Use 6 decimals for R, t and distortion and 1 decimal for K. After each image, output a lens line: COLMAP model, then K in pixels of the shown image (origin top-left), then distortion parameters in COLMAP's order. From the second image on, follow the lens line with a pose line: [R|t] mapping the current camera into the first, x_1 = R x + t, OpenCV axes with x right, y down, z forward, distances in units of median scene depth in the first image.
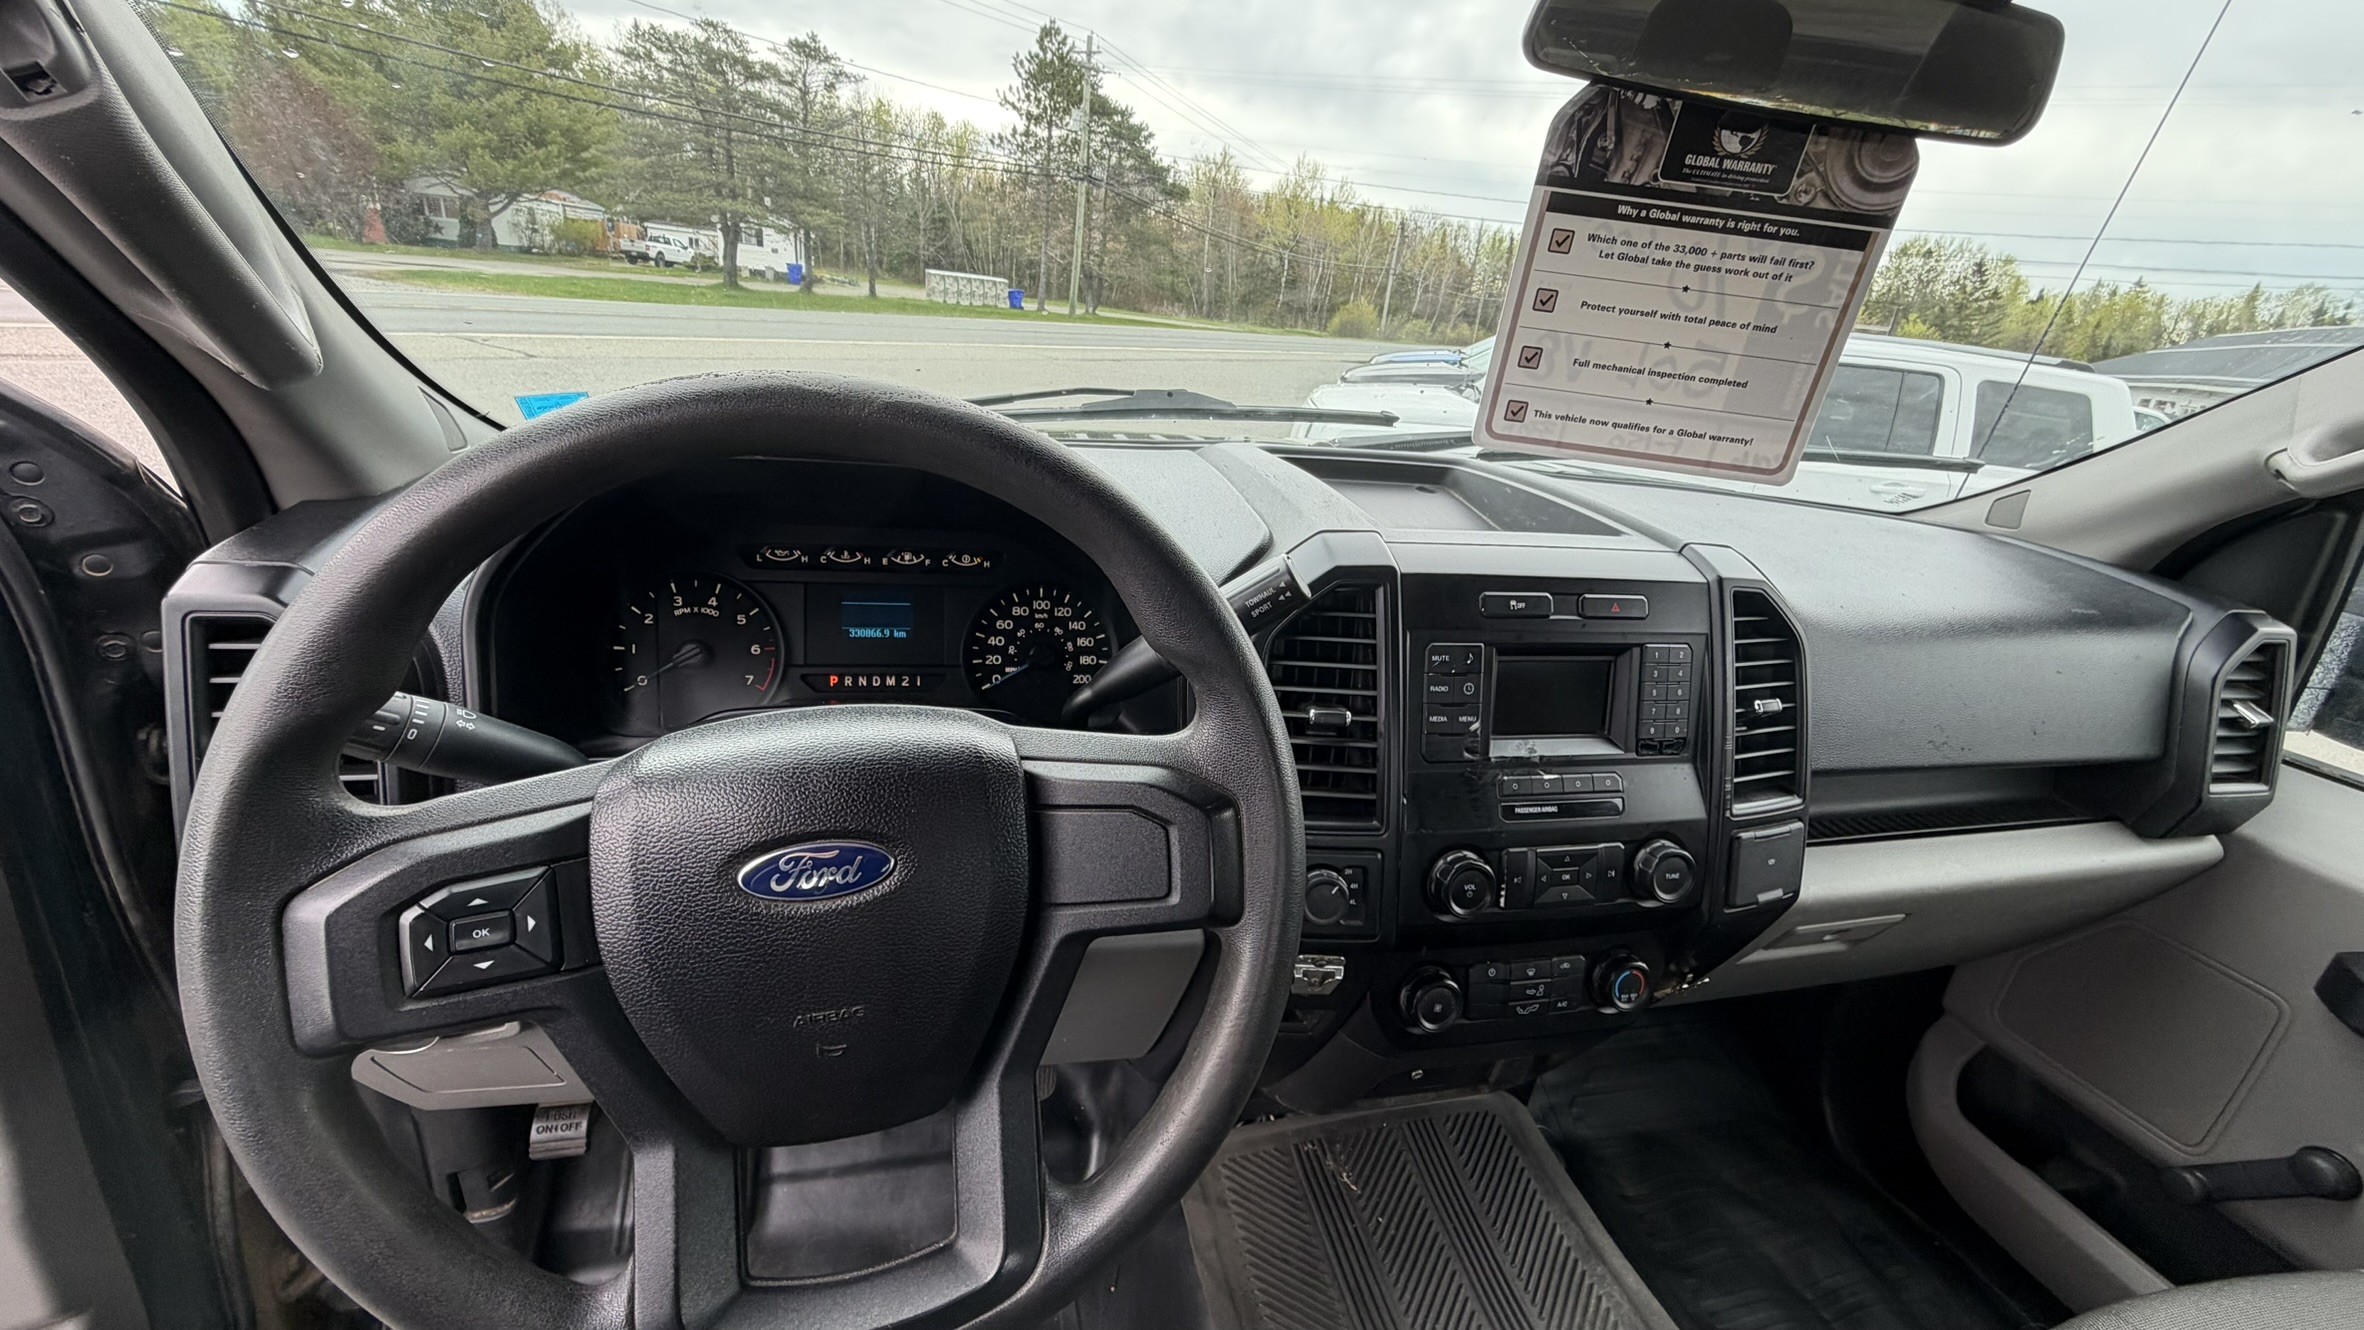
lens RADIAL K [[941.3, 0, 1165.6], [0, 941.3, 657.8], [0, 0, 1]] dist [0.000936, 0.000274]
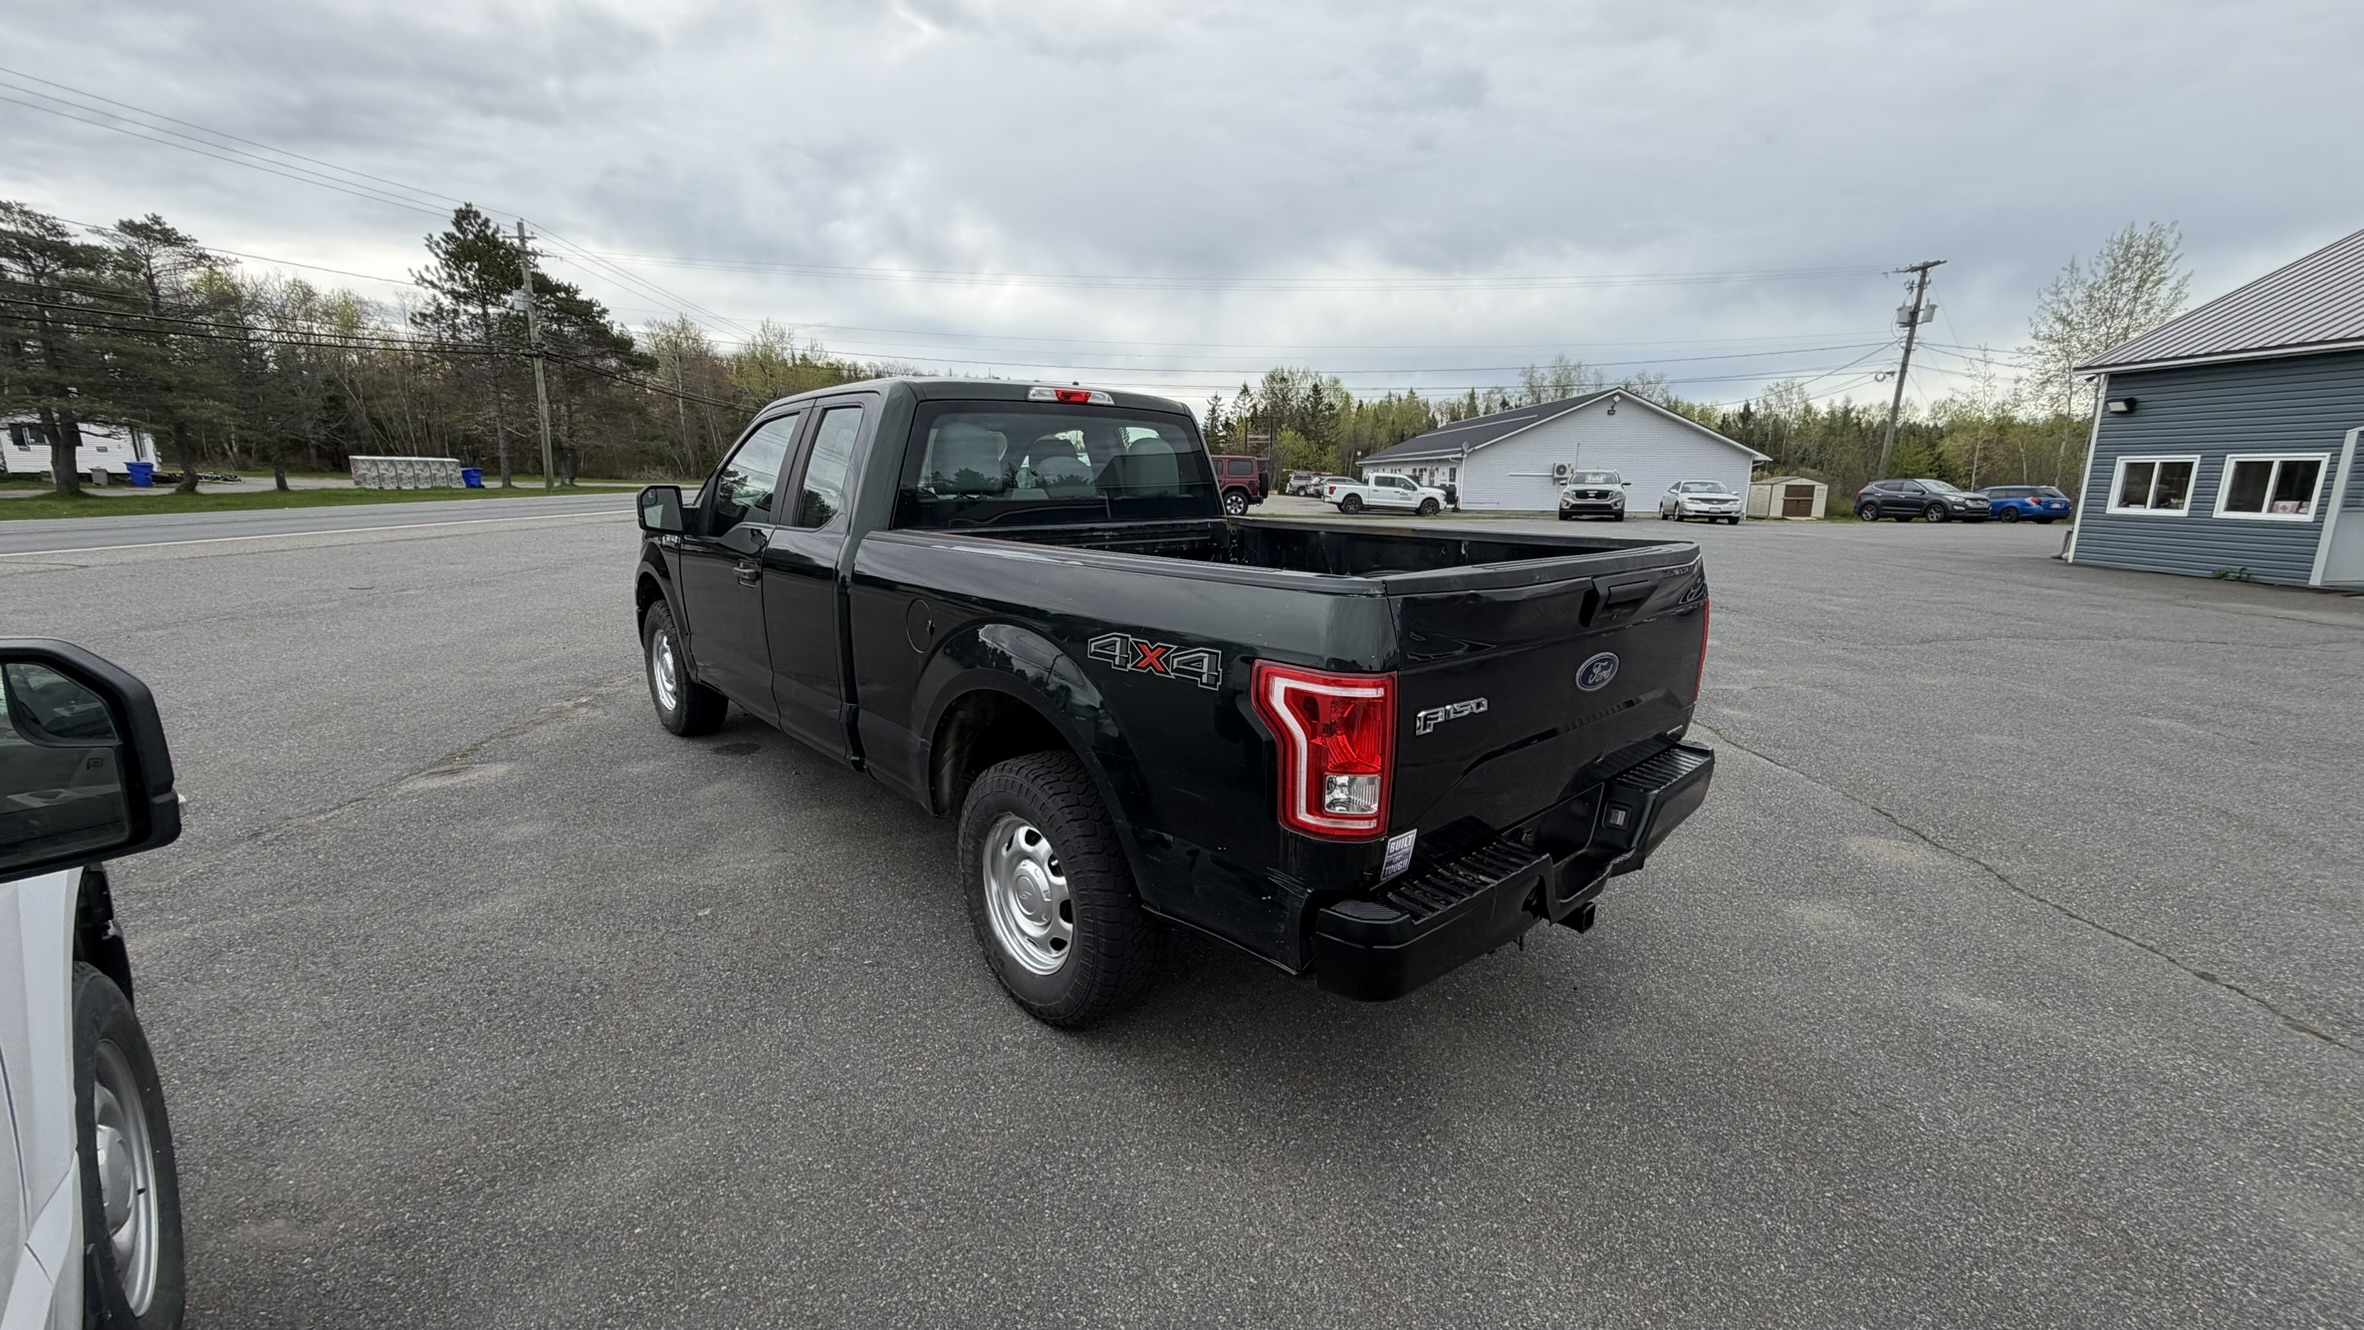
lens RADIAL K [[941.3, 0, 1180.2], [0, 941.3, 668.2], [0, 0, 1]] dist [0.000936, 0.000274]
pose [[0.866698, -0.189344, 0.461502, -0.019187], [0.246004, 0.967072, -0.065226, 0.033977], [-0.433955, 0.170062, 0.884738, -0.096891]]
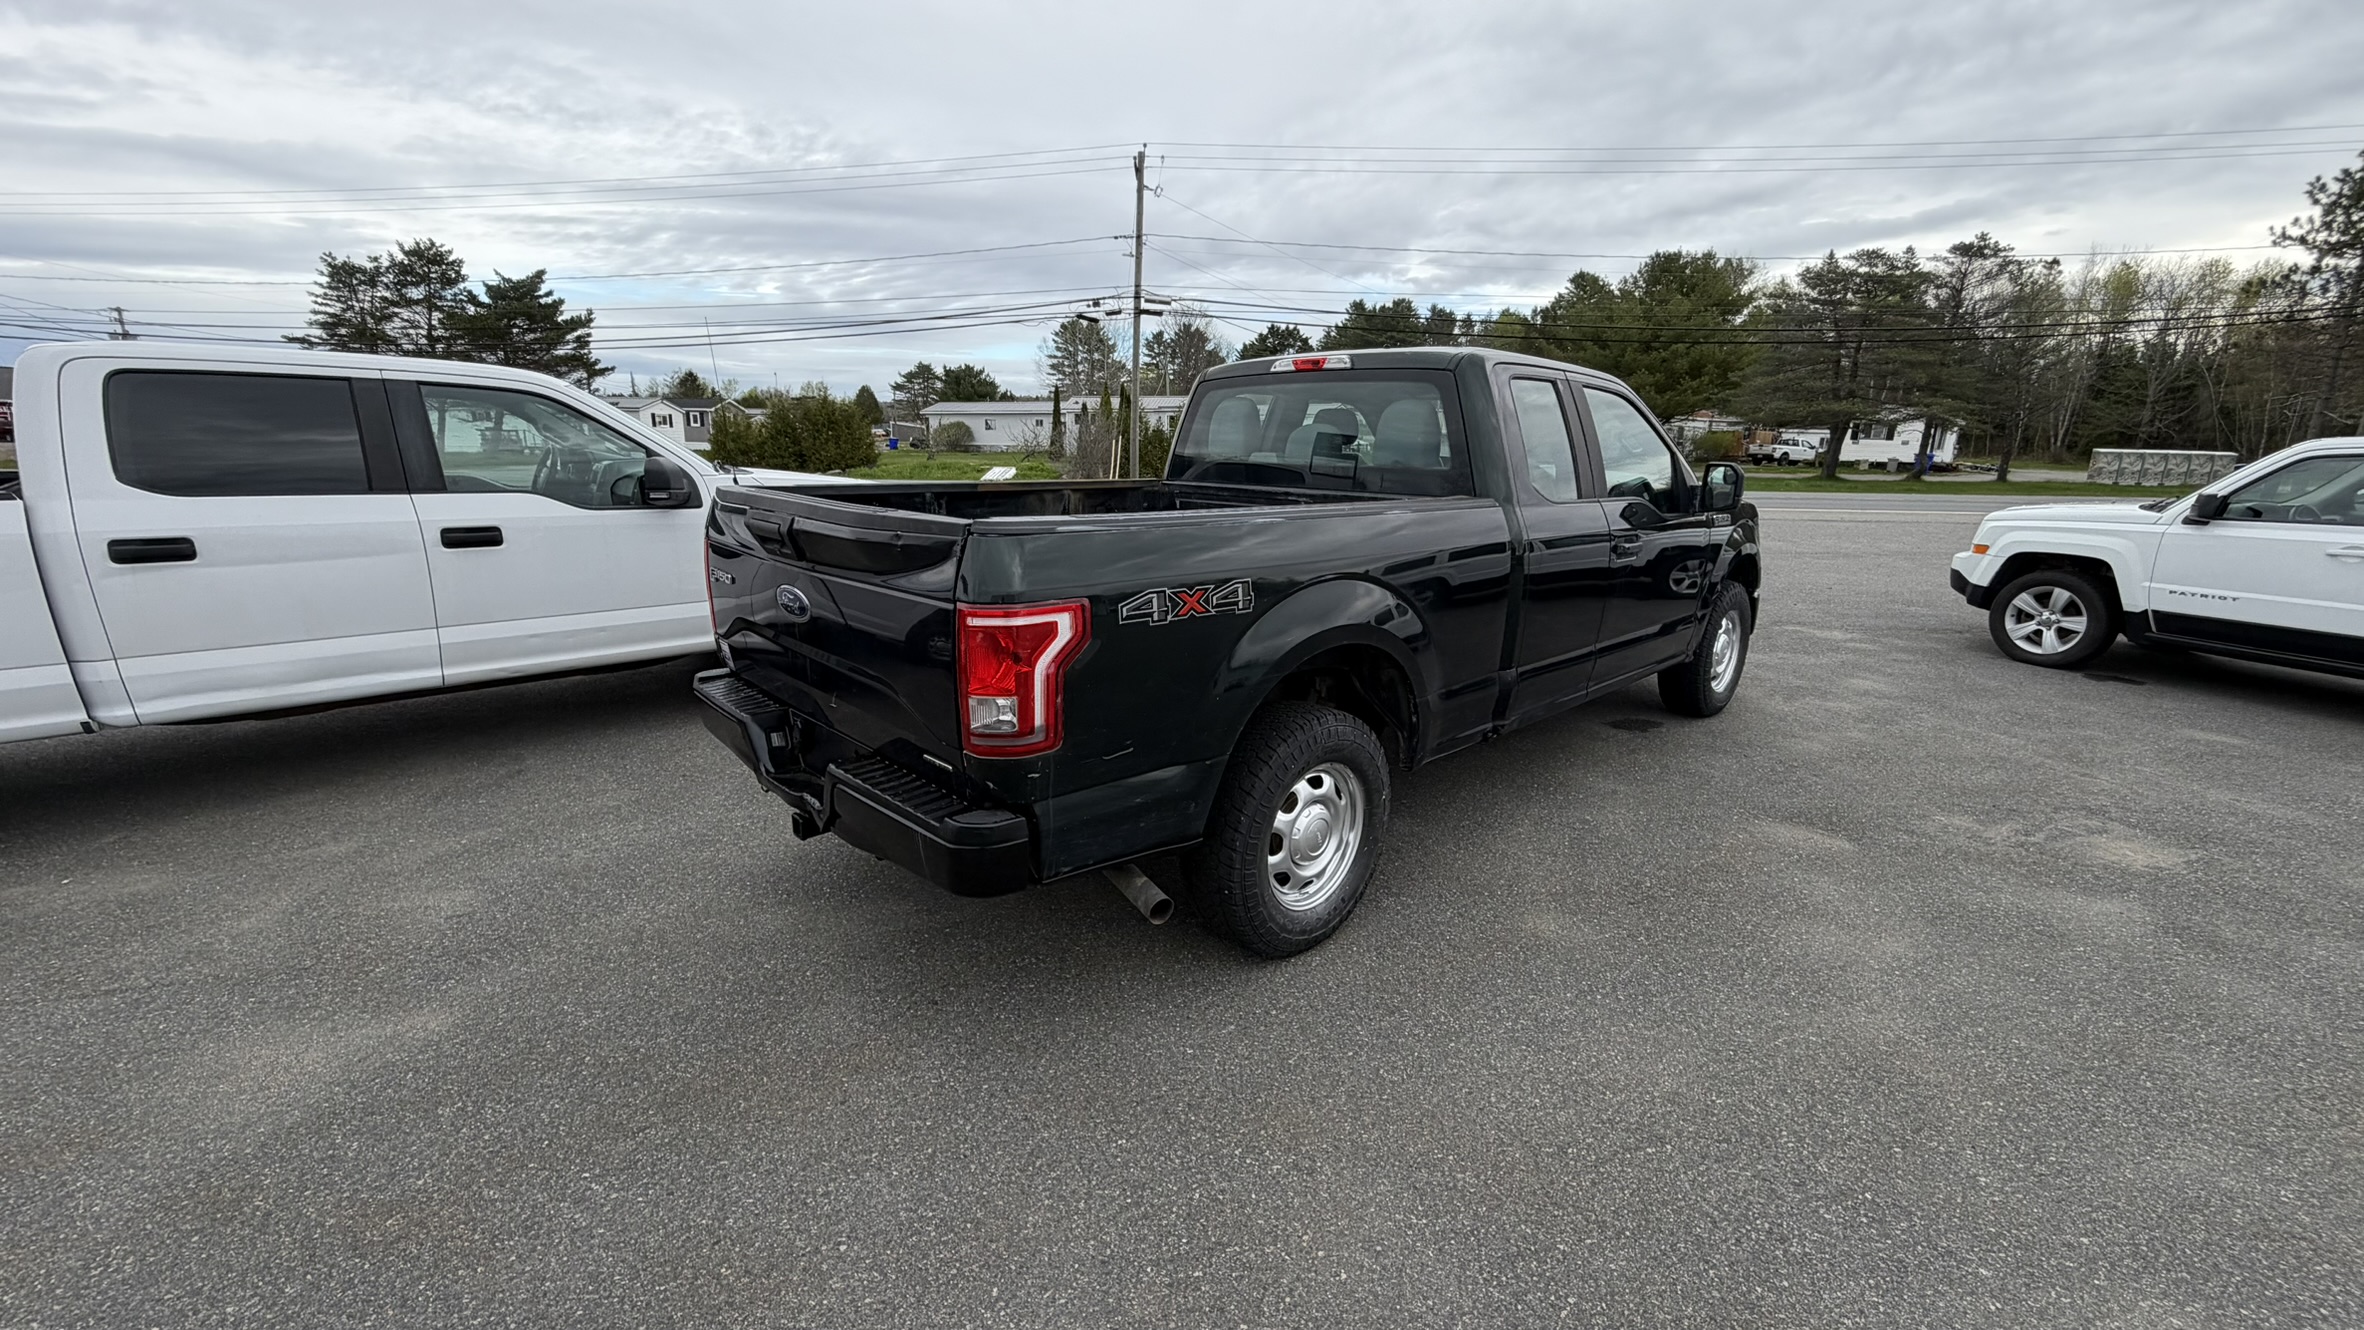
lens RADIAL K [[941.3, 0, 1187.5], [0, 941.3, 675.7], [0, 0, 1]] dist [0.000936, 0.000274]
pose [[0.503454, 0.126785, -0.854669, 0.084196], [-0.278795, 0.960103, -0.021803, 0.035040], [0.817806, 0.249254, 0.518715, -0.070537]]
